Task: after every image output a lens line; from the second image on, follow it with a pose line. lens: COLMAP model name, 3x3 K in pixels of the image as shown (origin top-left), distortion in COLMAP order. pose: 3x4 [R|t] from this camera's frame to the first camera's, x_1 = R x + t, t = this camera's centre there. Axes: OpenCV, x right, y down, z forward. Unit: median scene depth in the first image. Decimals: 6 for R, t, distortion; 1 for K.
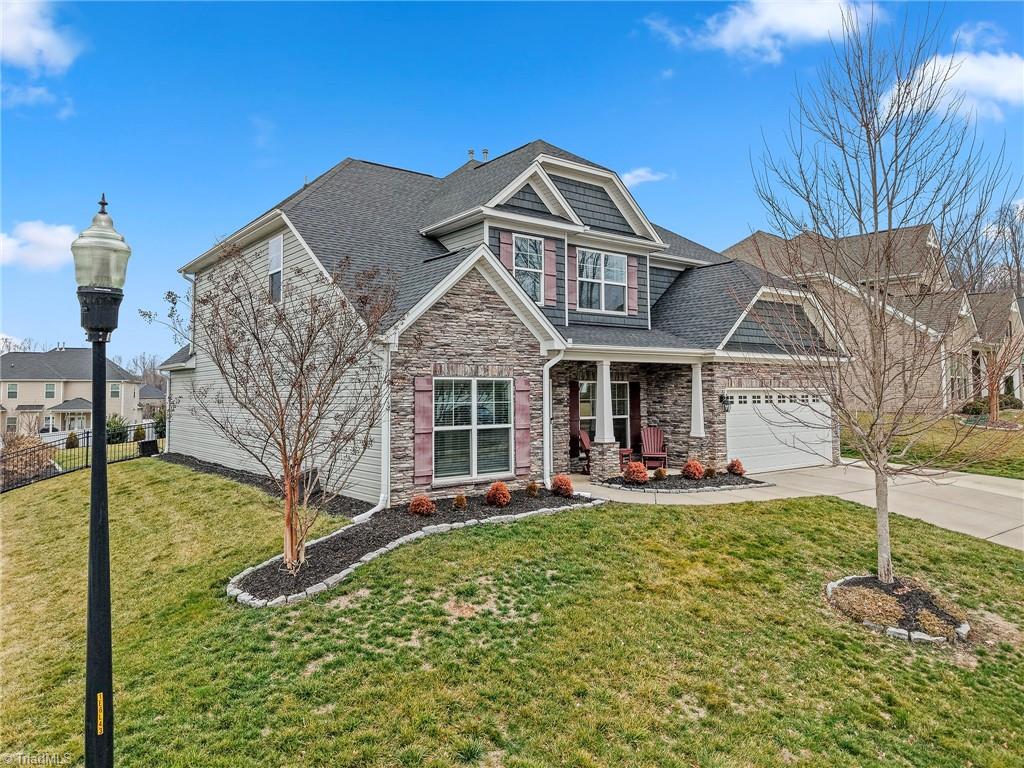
lens RADIAL K [[700.0, 0, 507.4], [0, 700.0, 379.9], [0, 0, 1]] dist [0.058598, -0.005093]
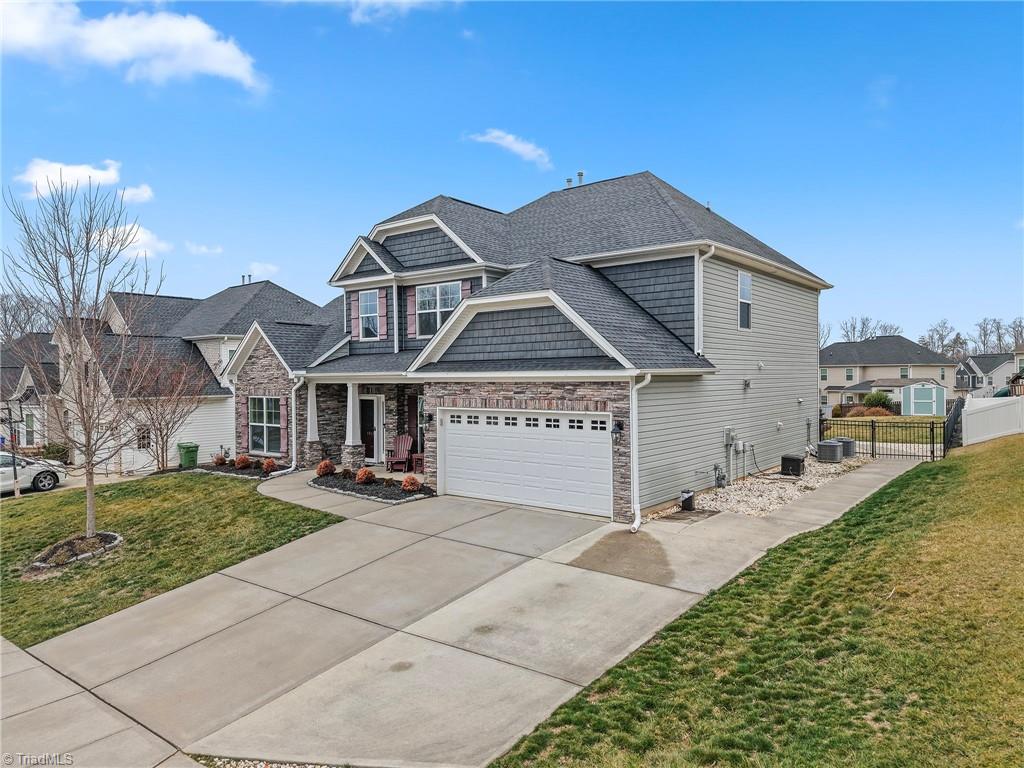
lens RADIAL K [[700.0, 0, 516.0], [0, 700.0, 382.5], [0, 0, 1]] dist [0.058598, -0.005093]
pose [[0.248604, 0.014904, -0.968490, 1.488438], [0.026686, 0.999397, 0.022229, -0.049271], [0.968237, -0.031372, 0.248056, 0.962508]]
